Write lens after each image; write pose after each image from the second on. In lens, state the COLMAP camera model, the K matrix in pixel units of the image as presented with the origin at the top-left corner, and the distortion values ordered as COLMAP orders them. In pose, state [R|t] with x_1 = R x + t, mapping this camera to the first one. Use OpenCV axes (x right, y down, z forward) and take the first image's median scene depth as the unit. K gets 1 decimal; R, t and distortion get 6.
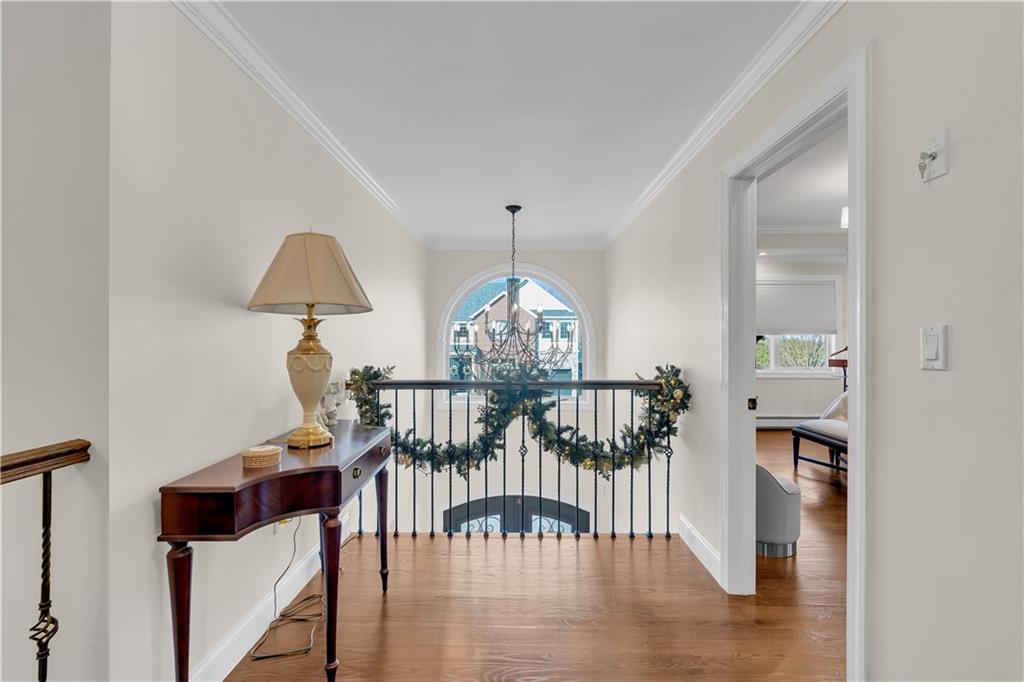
lens RADIAL K [[456.2, 0, 514.9], [0, 456.2, 342.5], [0, 0, 1]] dist [-0.008422, 0.002823]
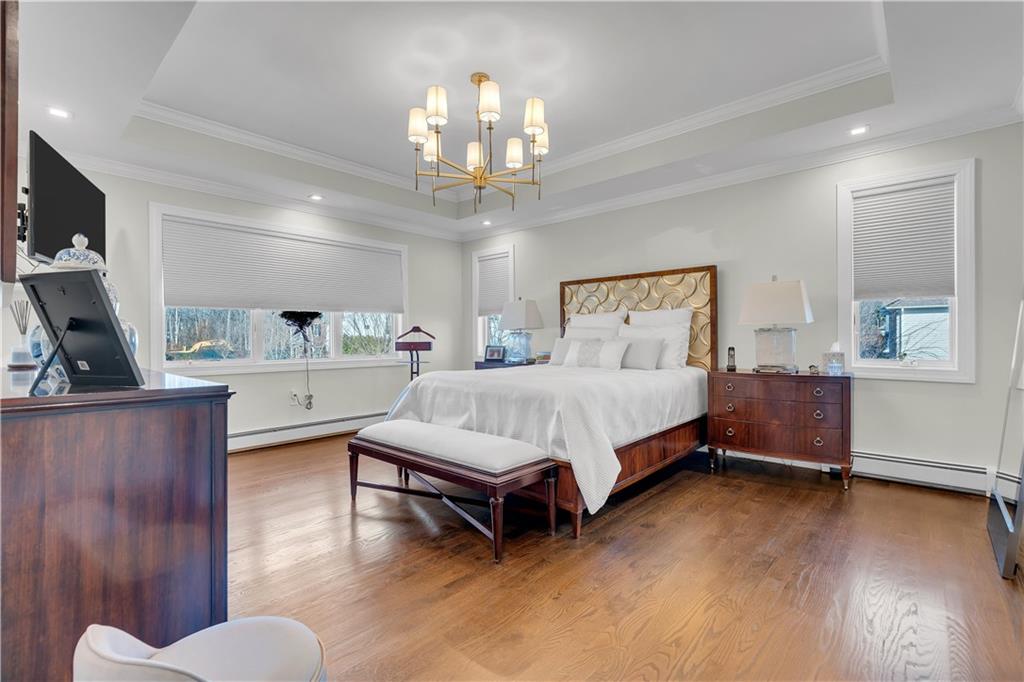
lens RADIAL K [[456.2, 0, 511.9], [0, 456.2, 340.0], [0, 0, 1]] dist [-0.008422, 0.002823]
pose [[0.657892, -0.006929, 0.753081, 0.208140], [0.008616, 0.999961, 0.001673, 0.034119], [-0.753063, 0.005388, 0.657926, 0.299602]]
